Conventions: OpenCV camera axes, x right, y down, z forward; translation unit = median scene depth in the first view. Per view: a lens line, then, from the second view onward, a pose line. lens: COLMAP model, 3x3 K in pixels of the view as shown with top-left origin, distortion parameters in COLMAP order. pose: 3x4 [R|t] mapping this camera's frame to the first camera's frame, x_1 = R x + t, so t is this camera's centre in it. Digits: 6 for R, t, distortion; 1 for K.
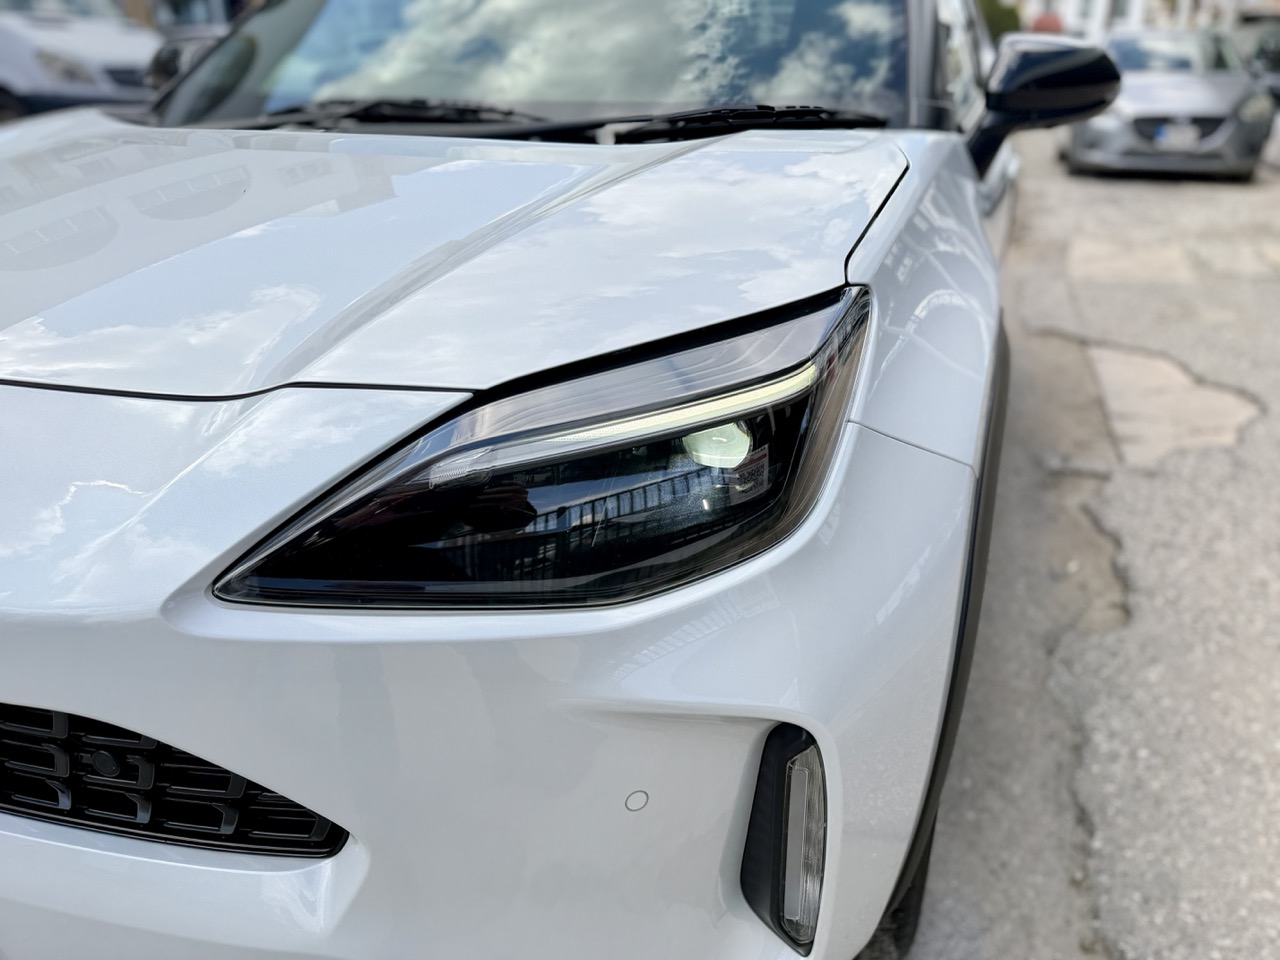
lens RADIAL K [[979.1, 0, 658.6], [0, 979.1, 479.7], [0, 0, 1]] dist [0.089981, -0.188443]
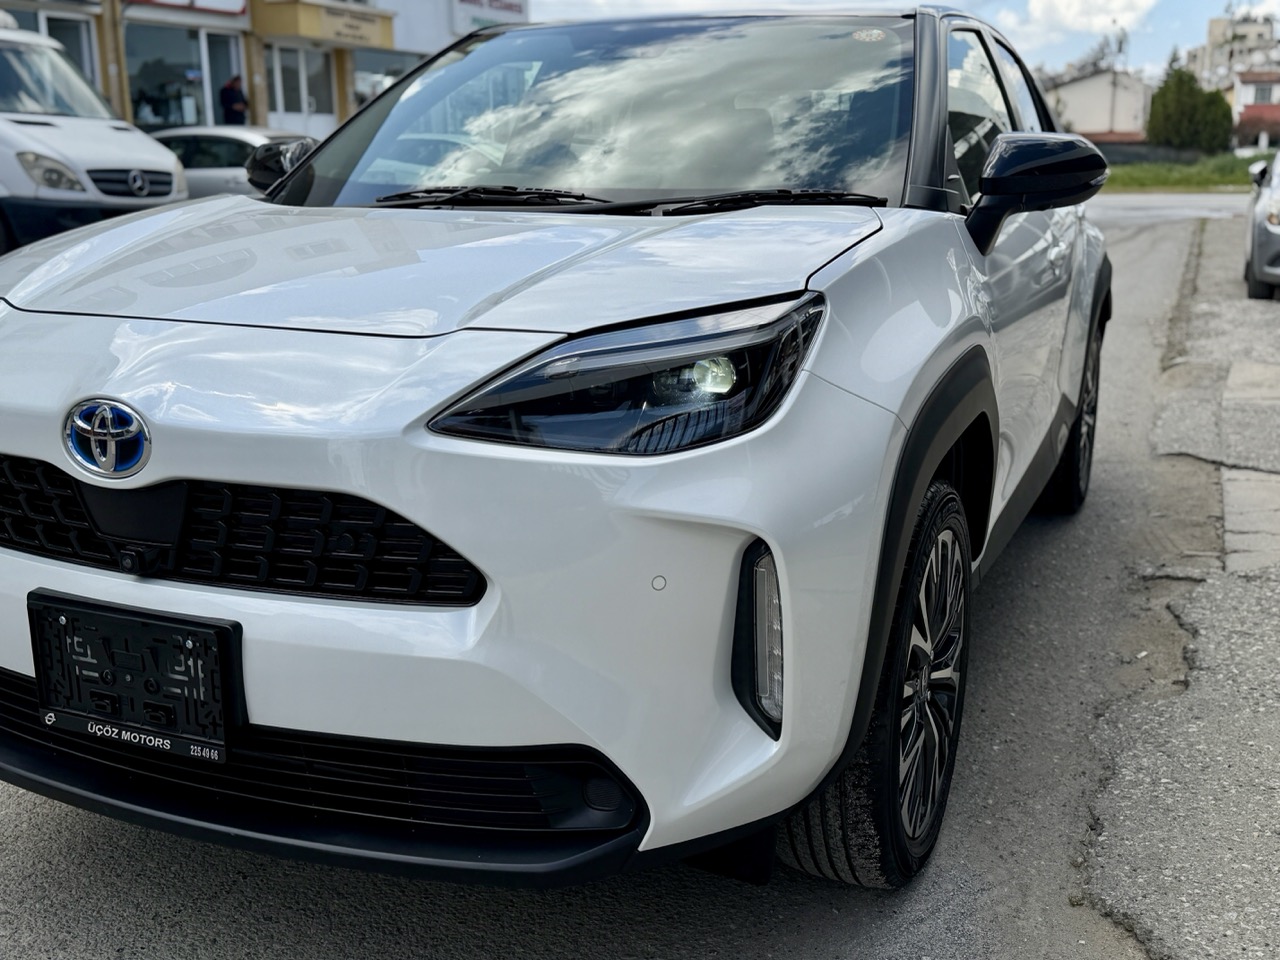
lens RADIAL K [[1317.8, 0, 640.7], [0, 1317.8, 455.5], [0, 0, 1]] dist [0.006799, -0.015475]
pose [[0.996931, 0.008232, -0.077856, 0.055719], [-0.022345, 0.983010, -0.182185, 0.249302], [0.075033, 0.183366, 0.980177, -0.562772]]
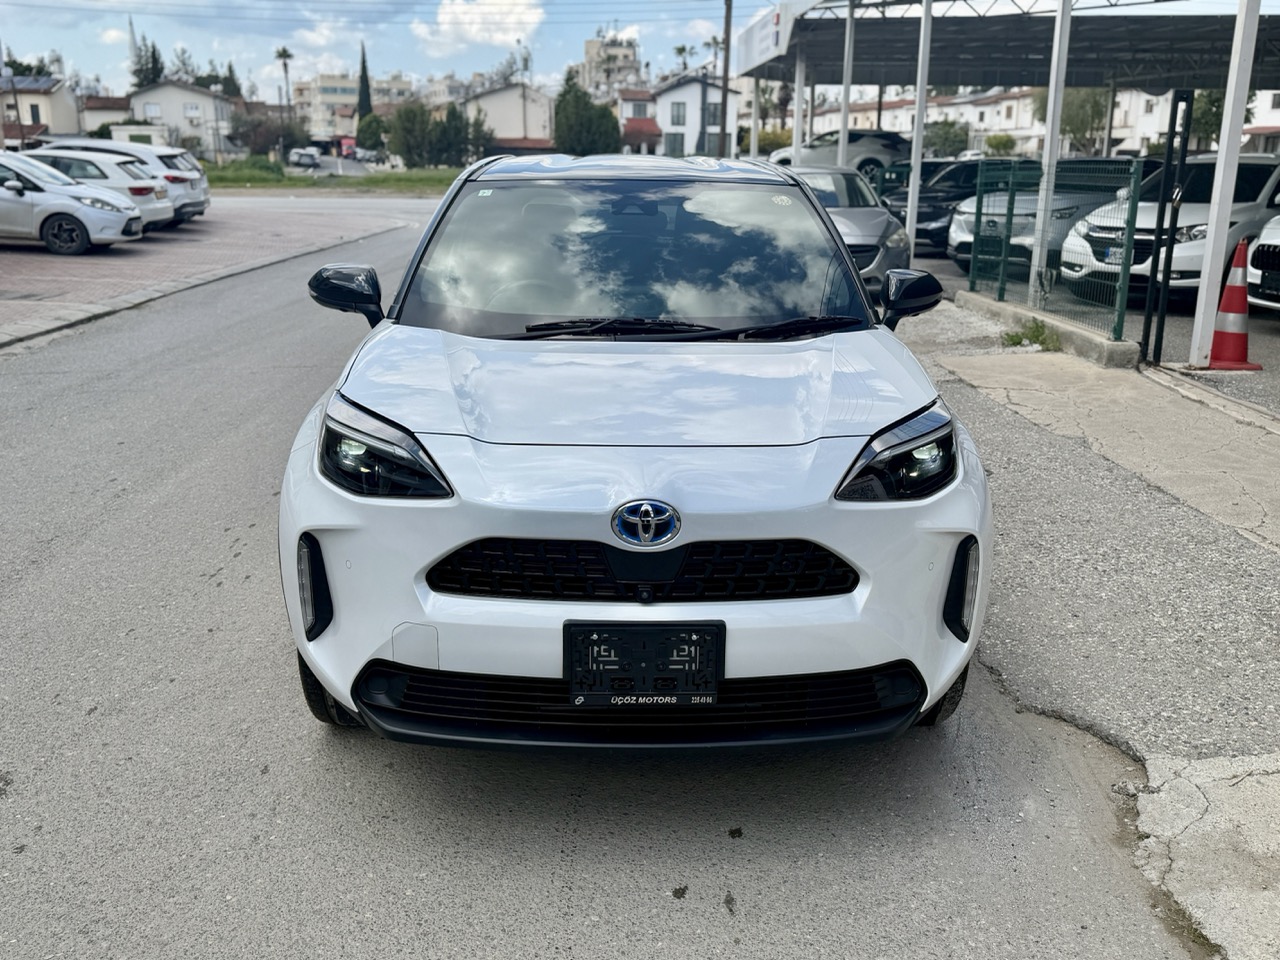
lens RADIAL K [[1169.2, 0, 640.0], [0, 1169.2, 480.0], [0, 0, 1]] dist [0.122326, -0.217943]
pose [[0.936976, -0.089974, 0.337610, -1.001060], [0.135361, 0.984291, -0.113352, 0.171156], [-0.322107, 0.151907, 0.934436, -1.034723]]
